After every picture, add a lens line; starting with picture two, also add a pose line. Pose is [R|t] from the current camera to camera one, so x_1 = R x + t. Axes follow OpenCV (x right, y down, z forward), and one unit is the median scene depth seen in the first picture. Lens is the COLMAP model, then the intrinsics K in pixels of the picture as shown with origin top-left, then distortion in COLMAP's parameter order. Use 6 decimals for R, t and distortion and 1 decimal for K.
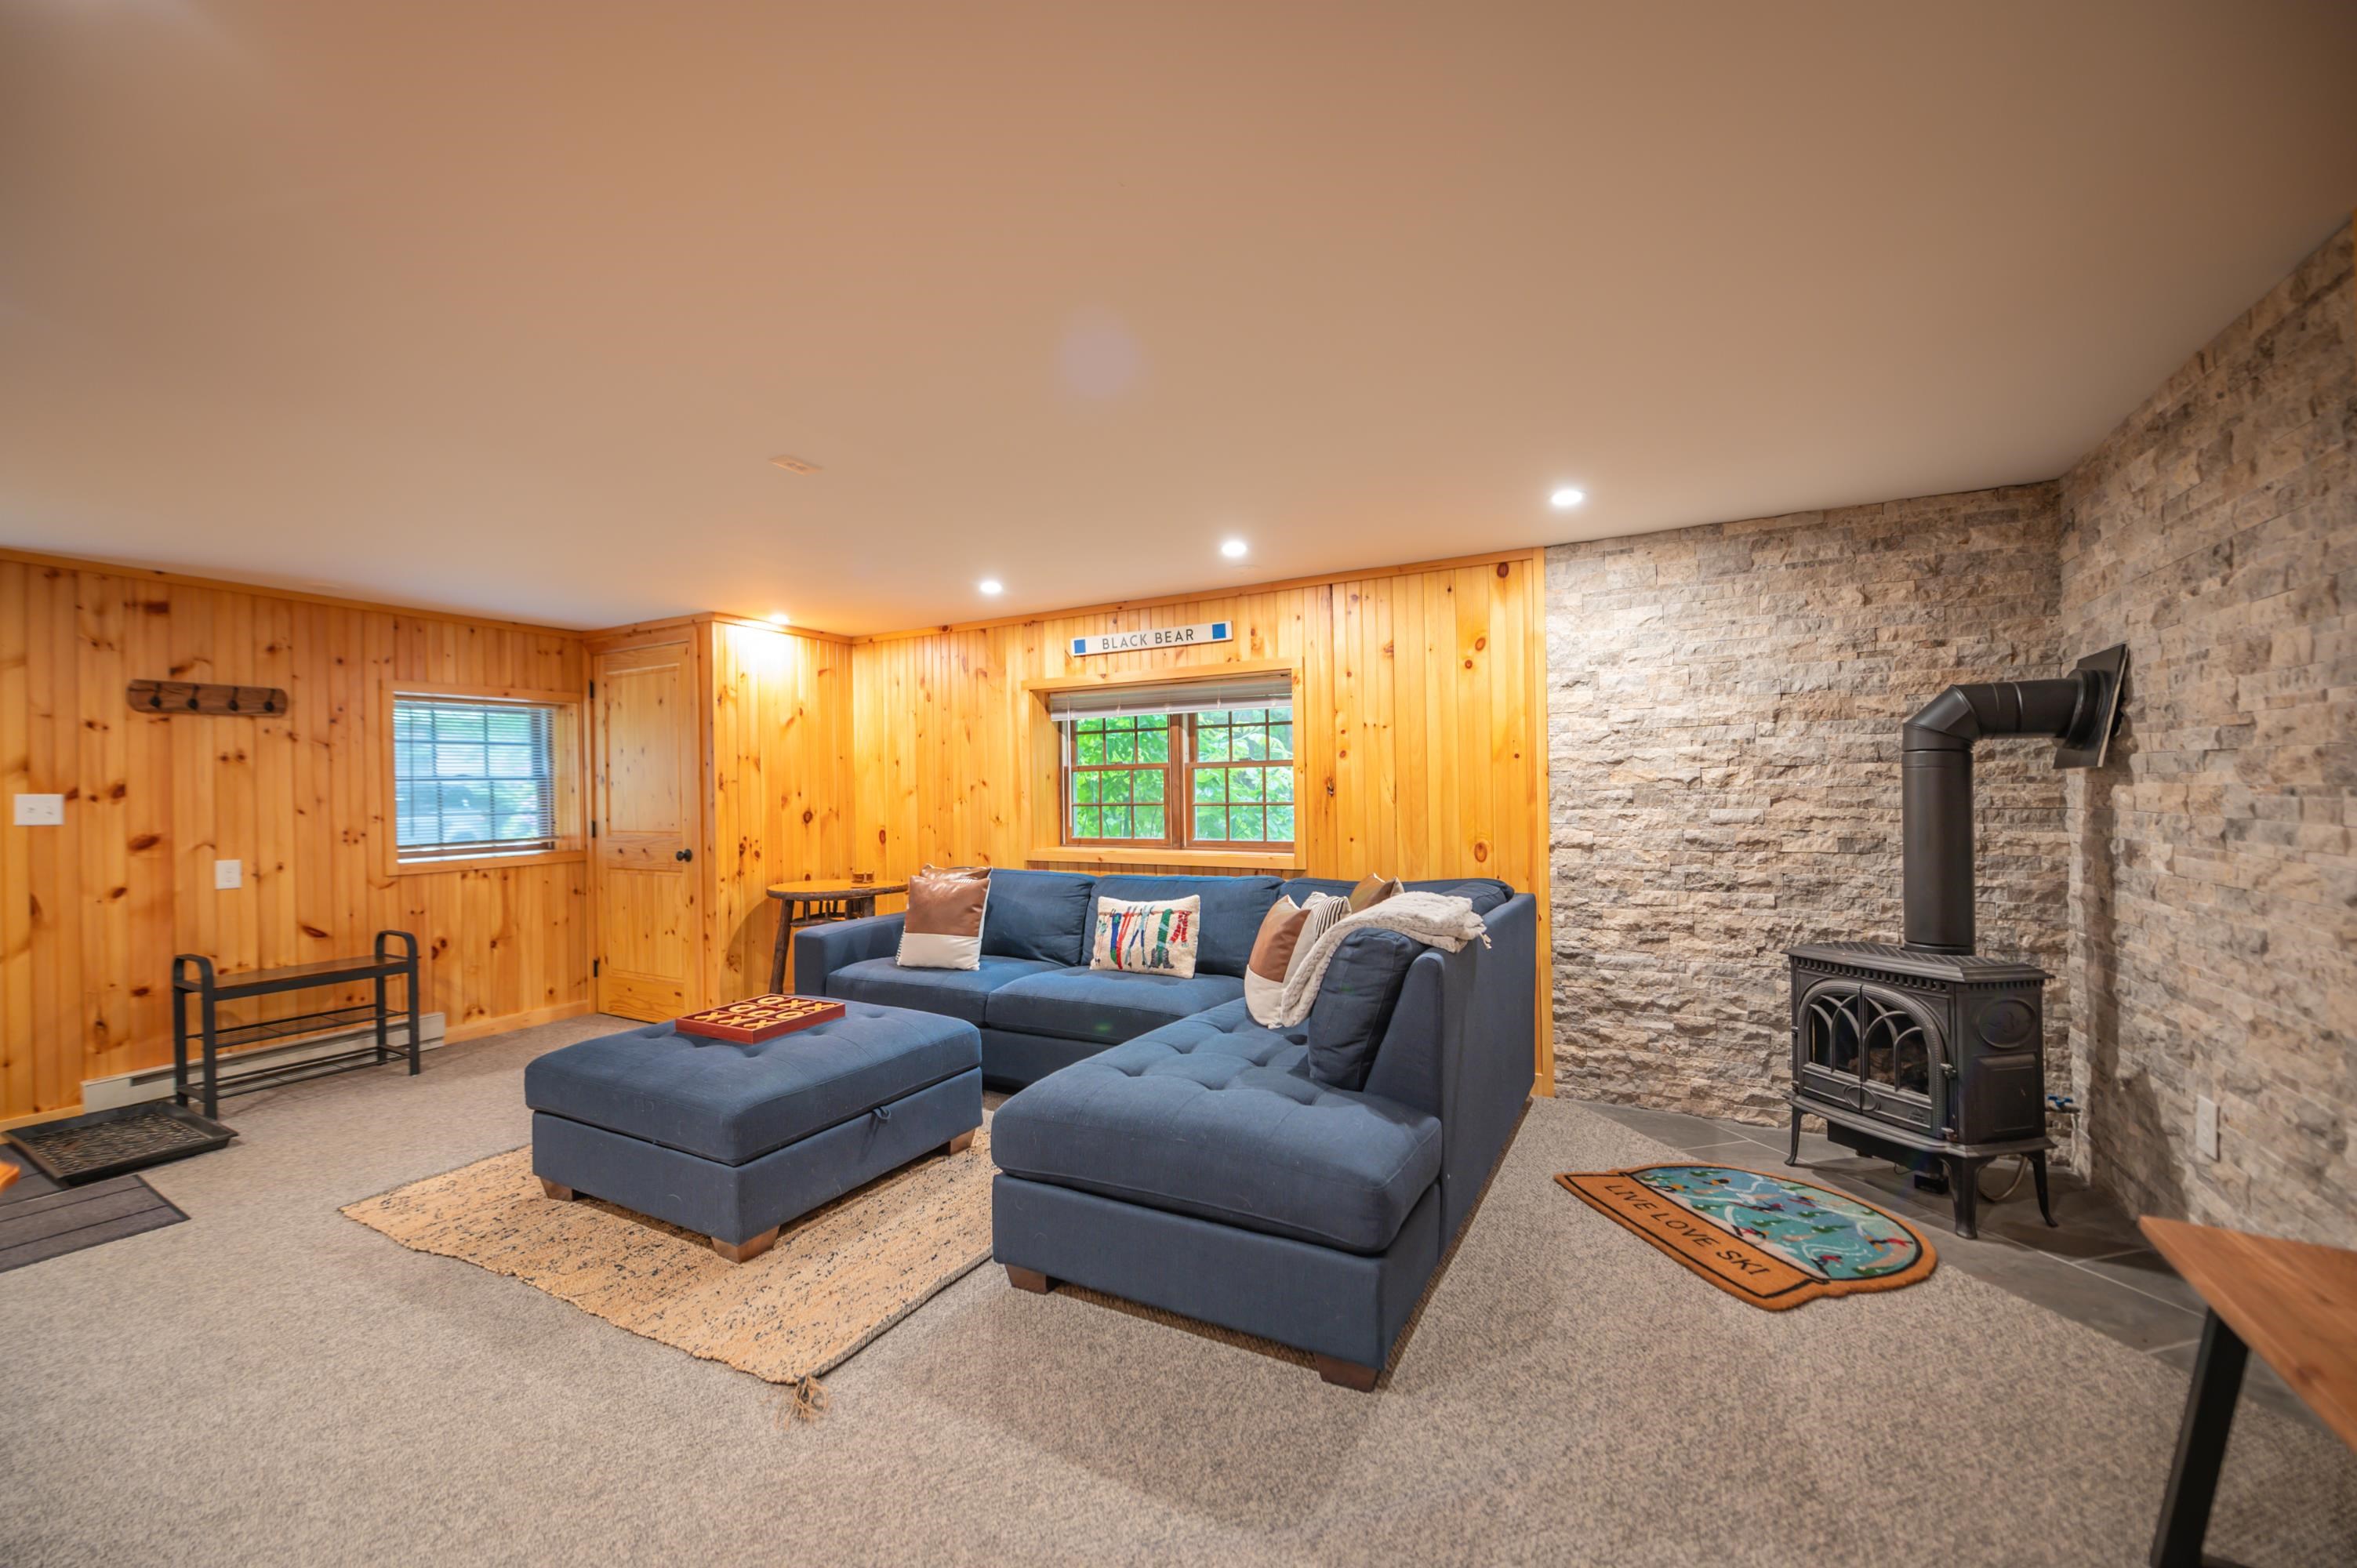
lens RADIAL K [[938.6, 0, 1172.3], [0, 938.6, 788.0], [0, 0, 1]] dist [-0.004144, -0.000427]
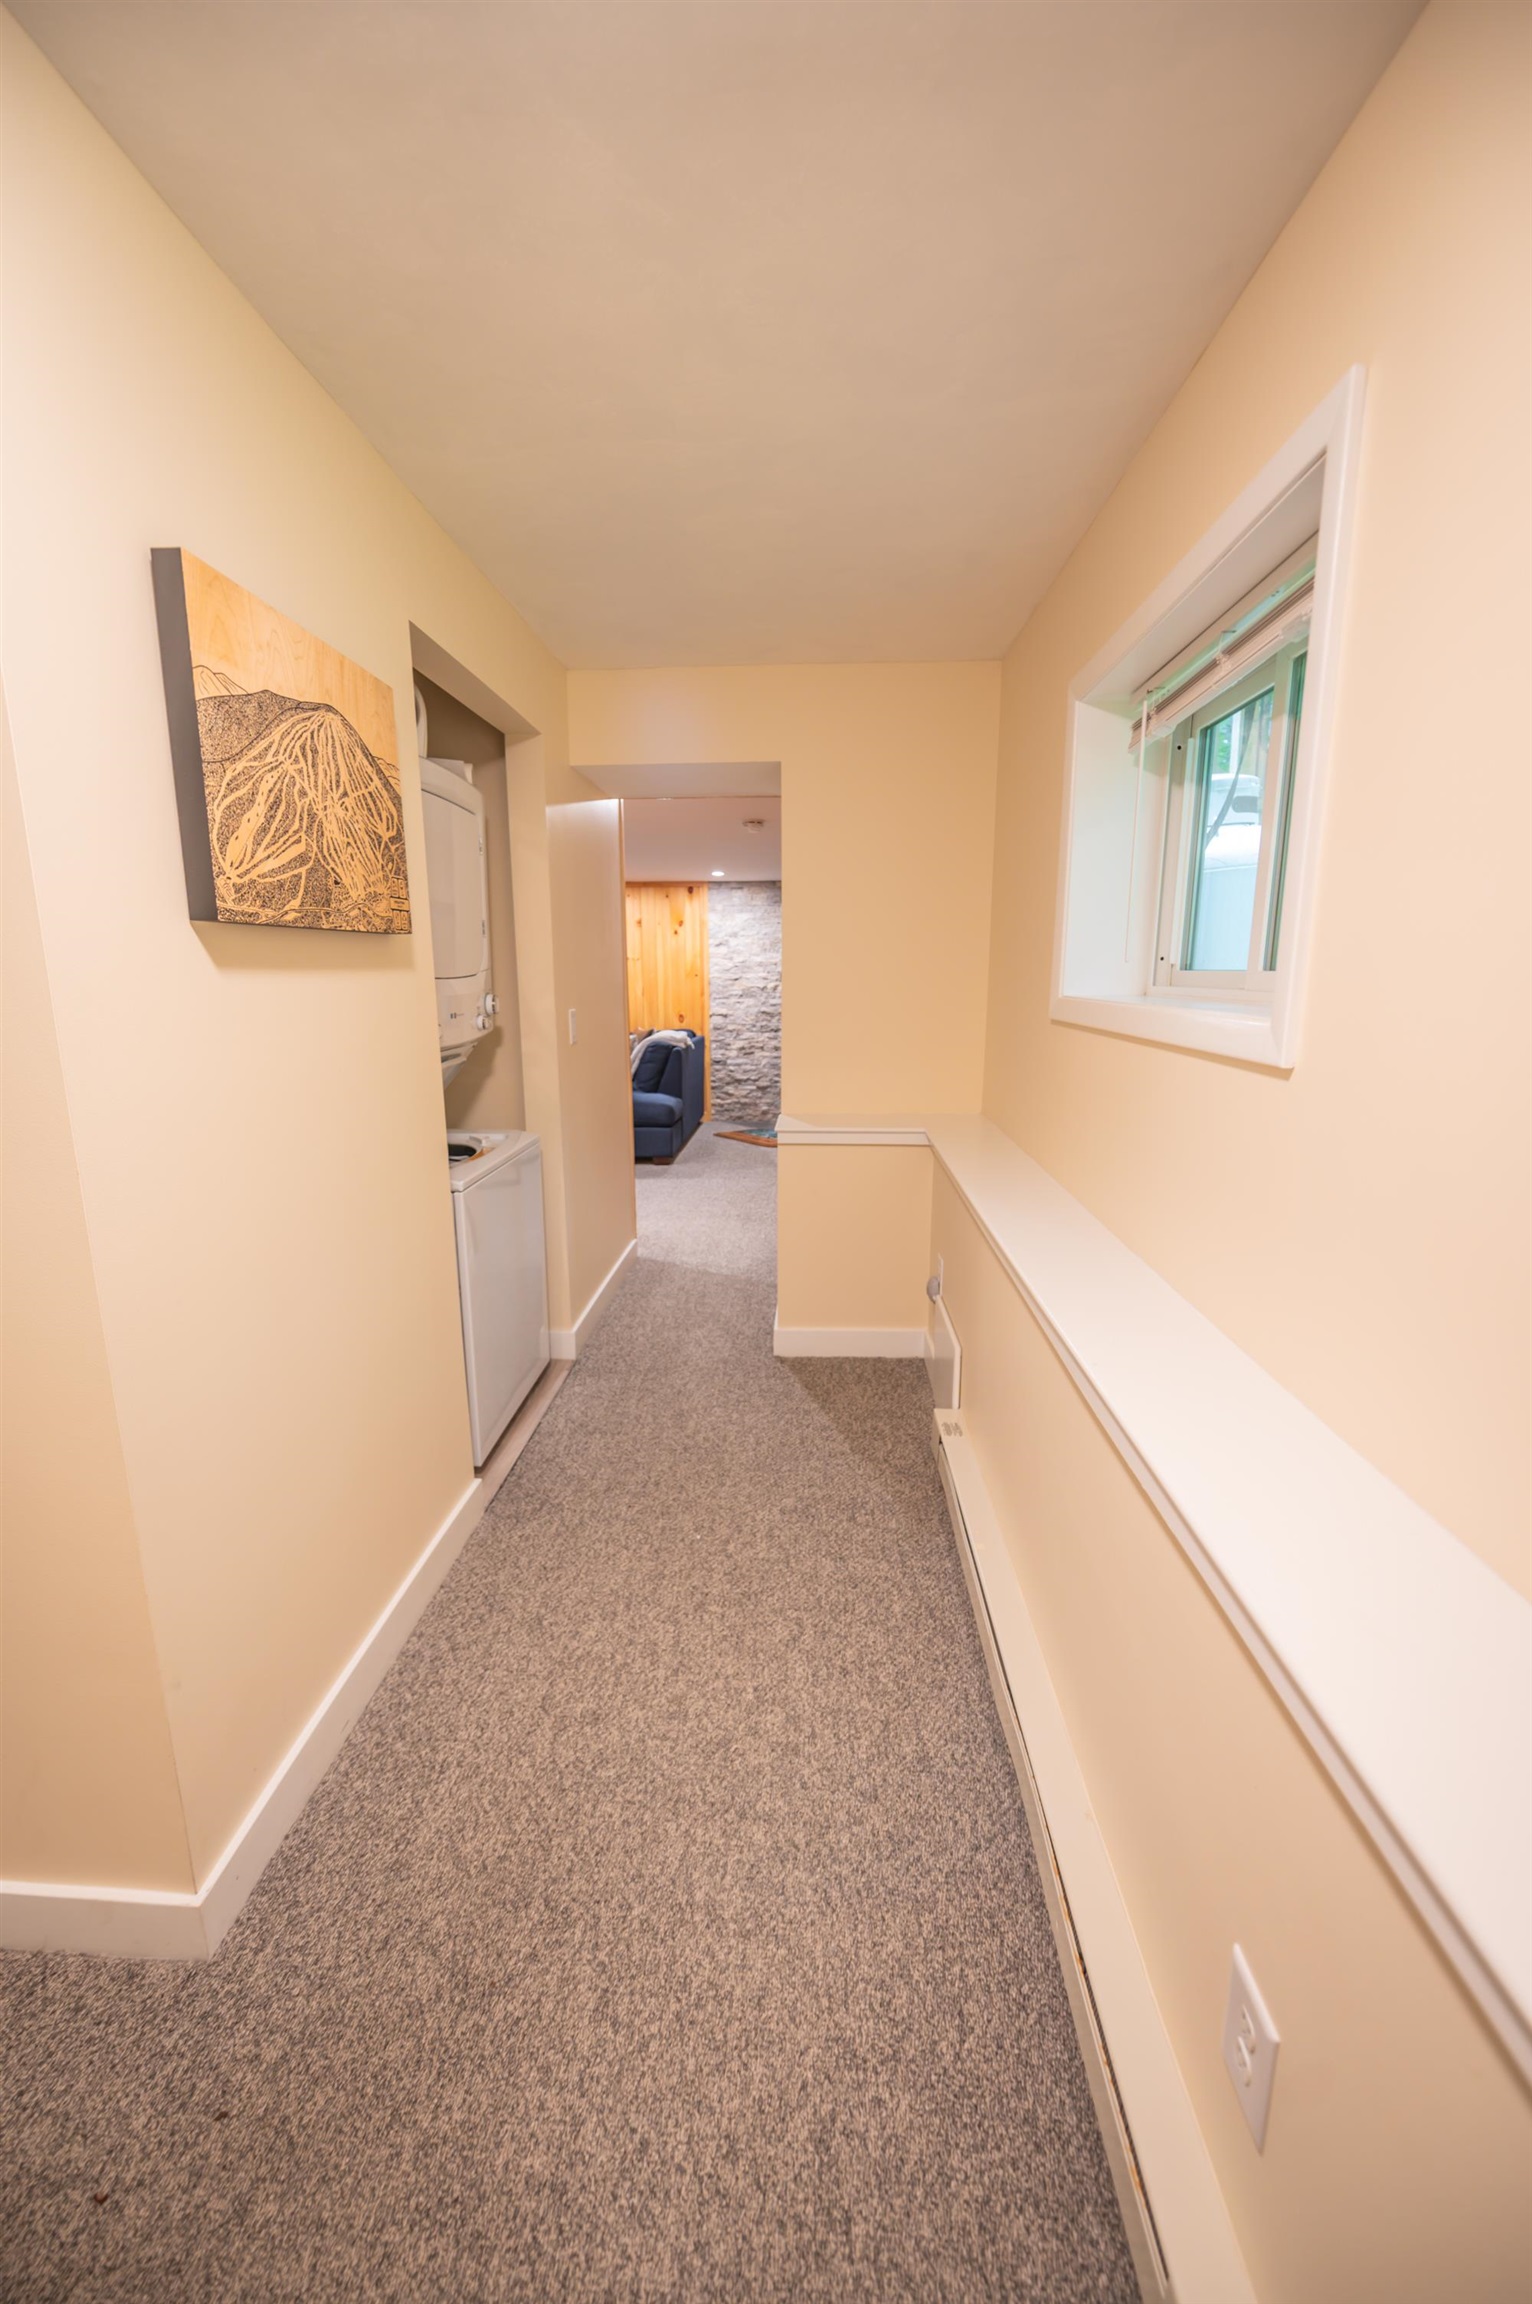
lens RADIAL K [[917.5, 0, 763.1], [0, 917.5, 1152.7], [0, 0, 1]] dist [-0.004144, -0.000427]
pose [[0.897230, -0.072039, 0.435647, -0.509561], [-0.013907, 0.981502, 0.190945, -0.040835], [-0.441344, -0.177380, 0.879631, -1.153512]]
